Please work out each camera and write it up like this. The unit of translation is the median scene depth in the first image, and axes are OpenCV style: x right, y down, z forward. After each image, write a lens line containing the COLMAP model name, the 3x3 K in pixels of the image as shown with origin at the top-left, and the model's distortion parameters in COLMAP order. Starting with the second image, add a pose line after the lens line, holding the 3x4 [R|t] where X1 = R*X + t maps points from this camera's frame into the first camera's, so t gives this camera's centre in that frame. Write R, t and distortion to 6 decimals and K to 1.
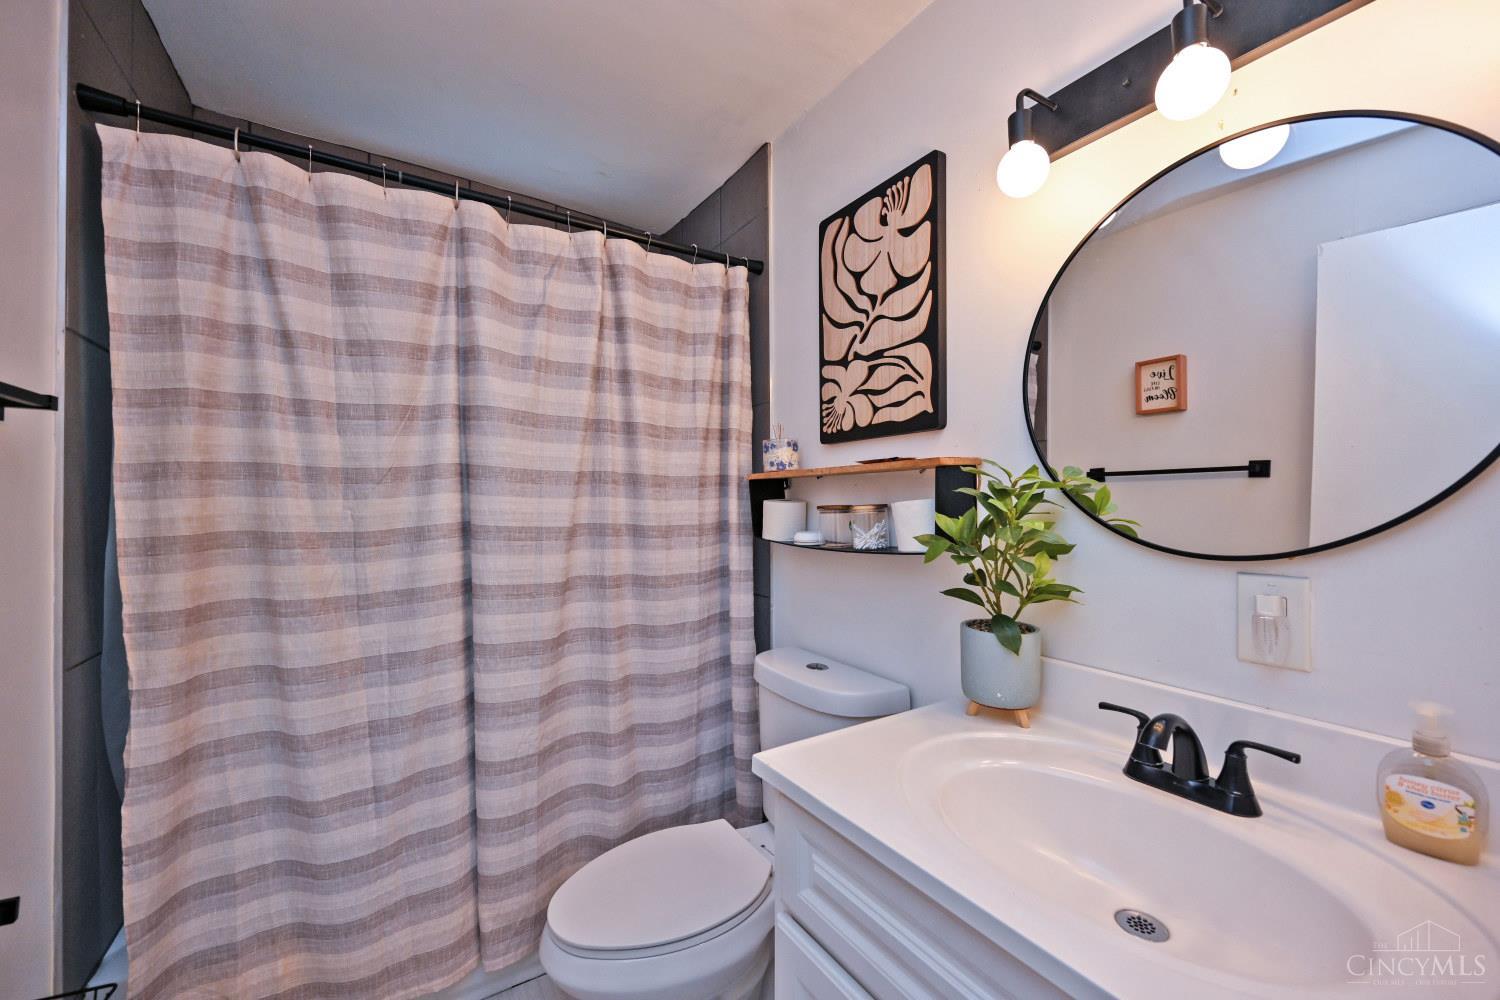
lens RADIAL K [[592.6, 0, 750.0], [0, 592.6, 500.0], [0, 0, 1]] dist [-0.000399, -0.000026]
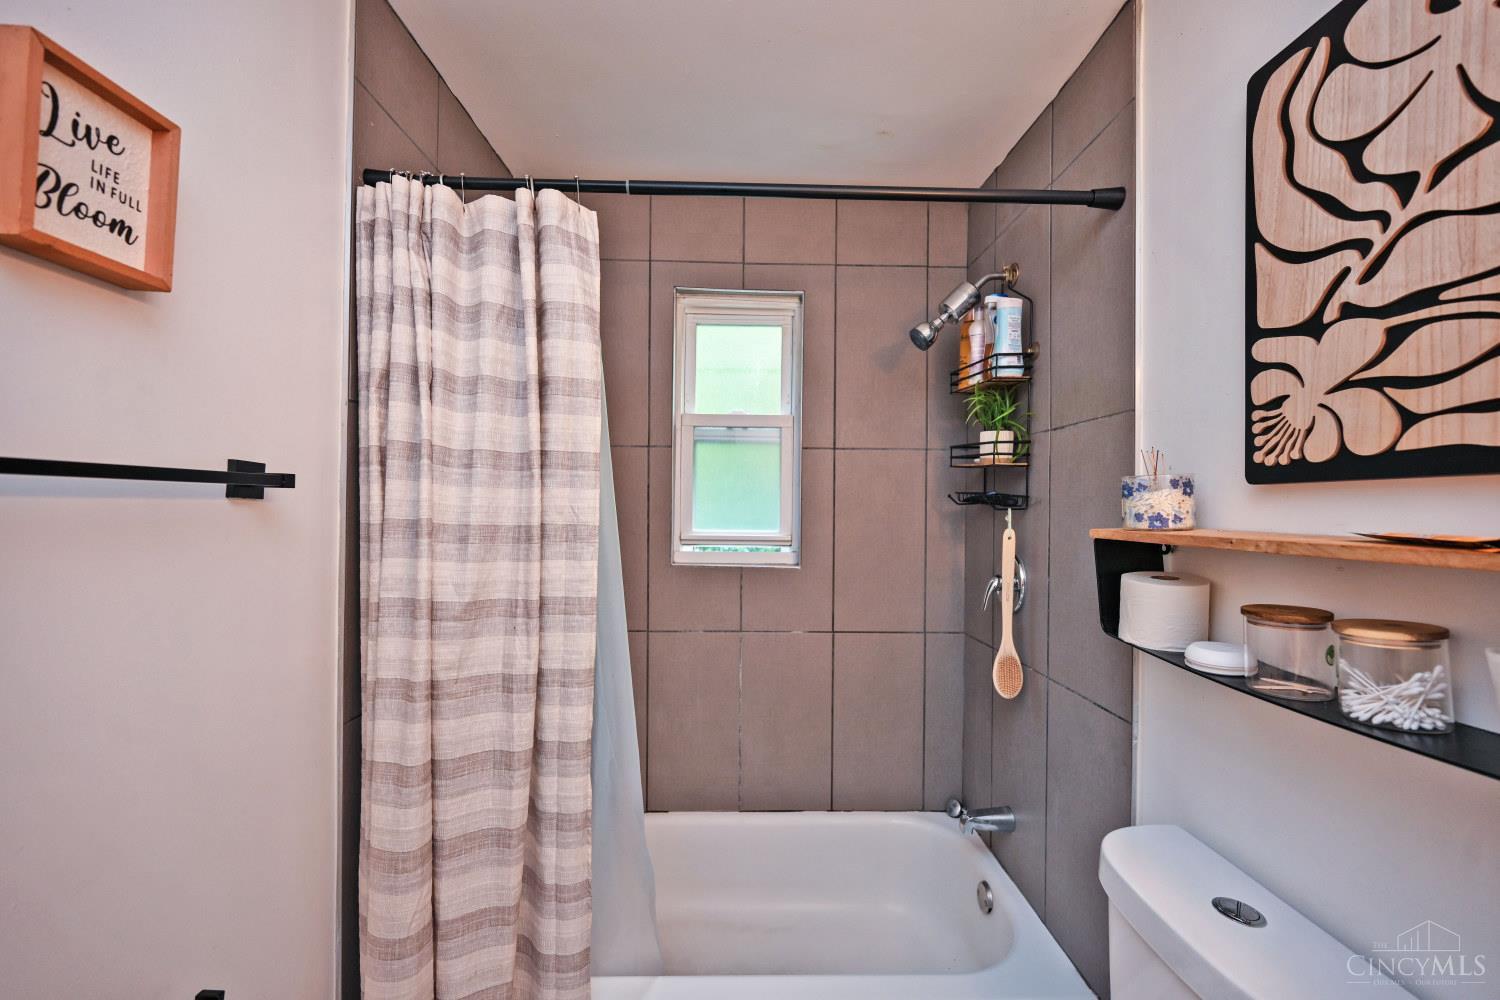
lens RADIAL K [[592.6, 0, 750.0], [0, 592.6, 500.0], [0, 0, 1]] dist [-0.000399, -0.000026]
pose [[0.859356, 0.009537, -0.511288, 0.006152], [-0.014603, 0.999876, -0.005893, -0.075899], [0.511169, 0.012530, 0.859389, 0.325220]]
